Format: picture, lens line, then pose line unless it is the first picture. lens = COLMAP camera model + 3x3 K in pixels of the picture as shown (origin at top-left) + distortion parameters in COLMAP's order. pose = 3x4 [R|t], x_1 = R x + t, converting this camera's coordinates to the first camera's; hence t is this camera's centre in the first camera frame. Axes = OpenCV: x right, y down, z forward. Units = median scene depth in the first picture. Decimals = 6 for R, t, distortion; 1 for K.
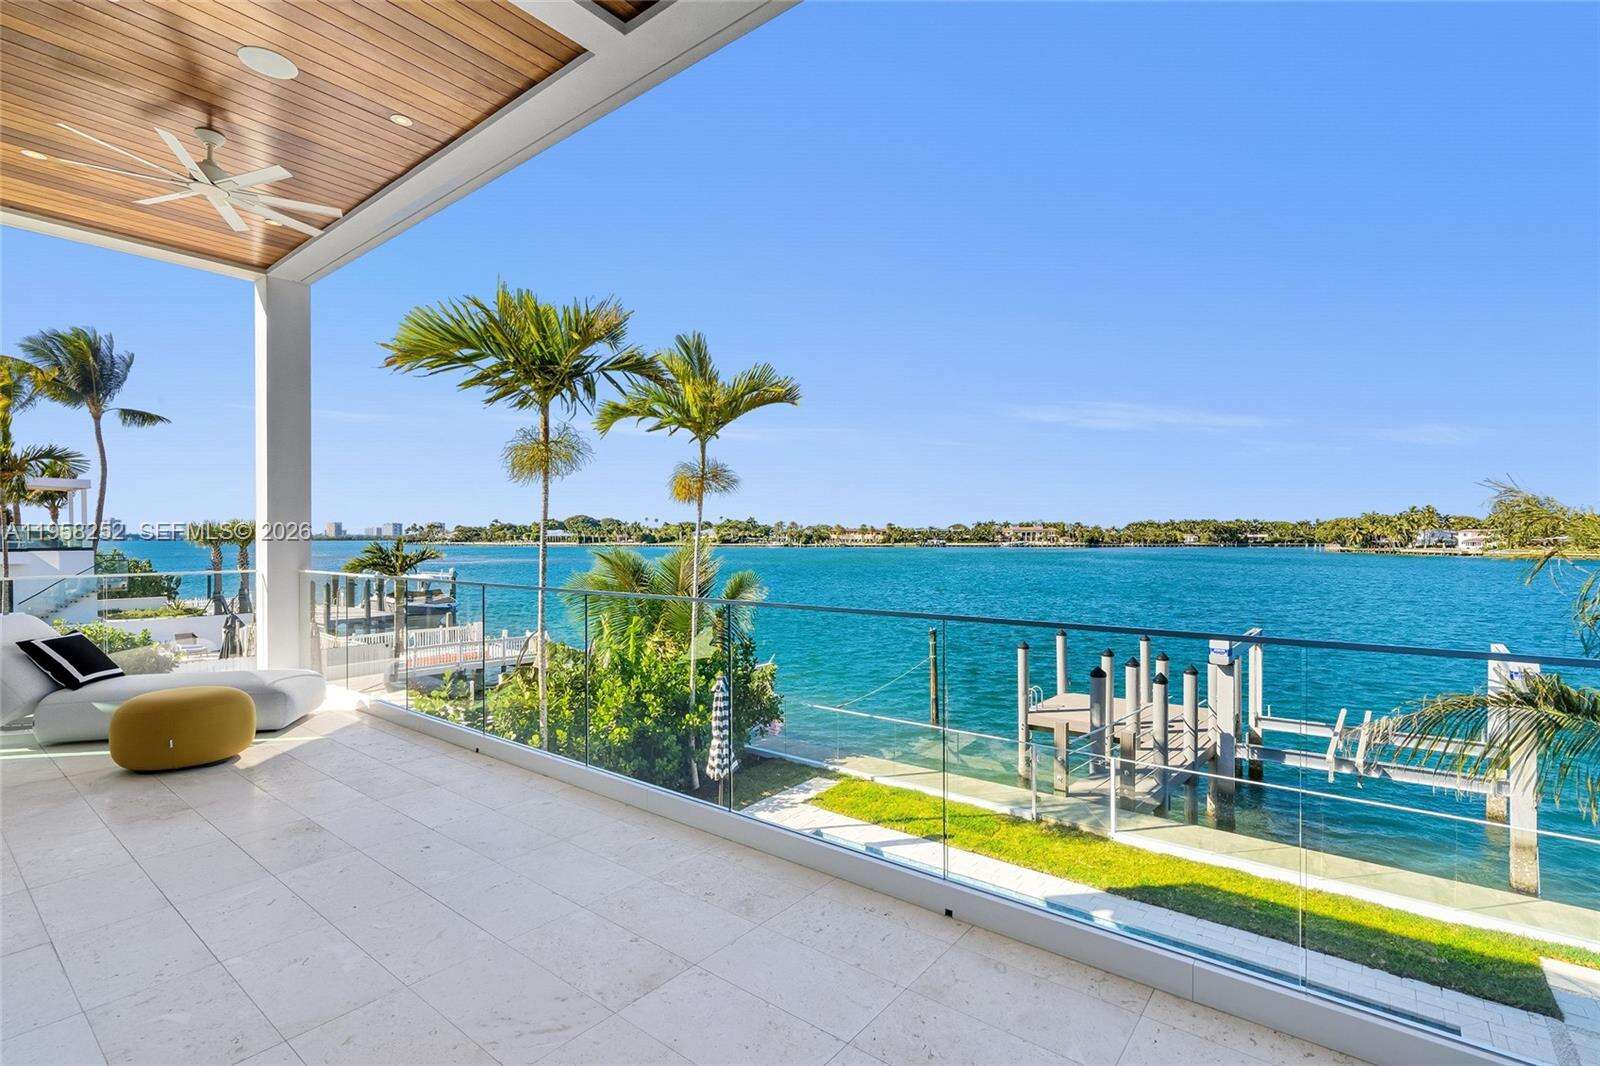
lens RADIAL K [[730.4, 0, 849.2], [0, 730.4, 542.2], [0, 0, 1]] dist [-0.001069, -0.000394]
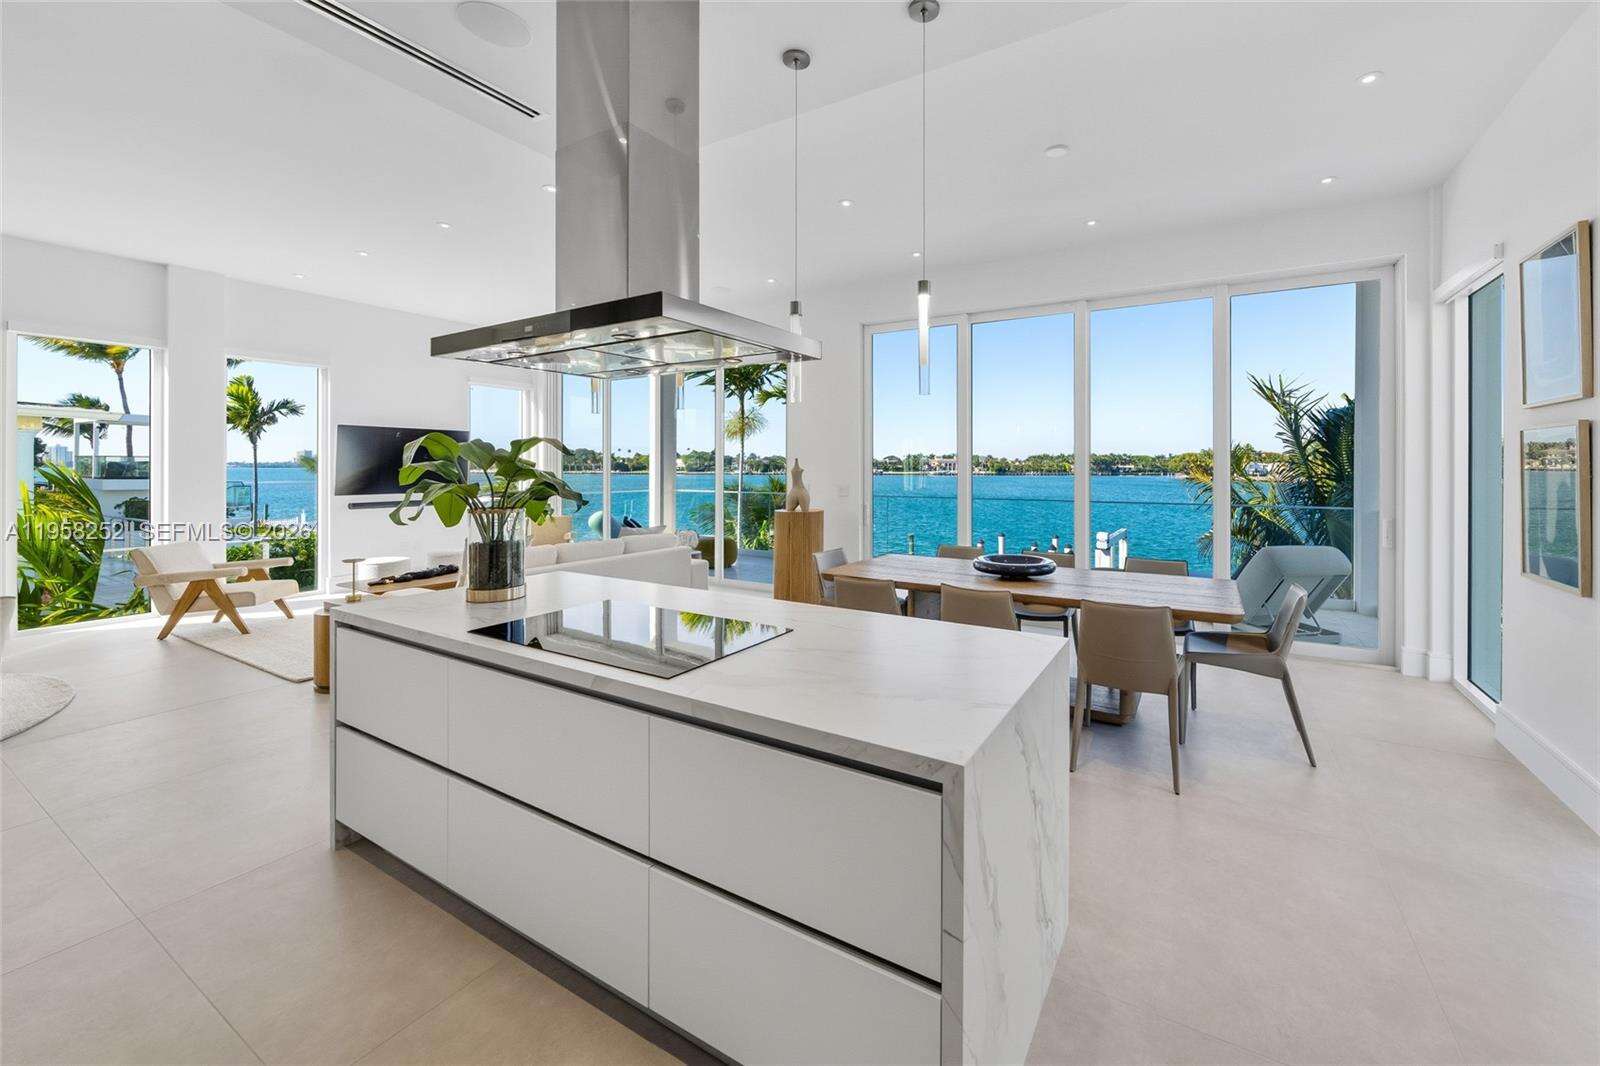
lens RADIAL K [[627.3, 0, 888.2], [0, 627.3, 468.9], [0, 0, 1]] dist [-0.007377, -0.000549]
pose [[0.989263, 0.003214, 0.146112, -0.140196], [-0.002788, 0.999991, -0.003120, -0.005018], [-0.146121, 0.002679, 0.989263, -0.260254]]
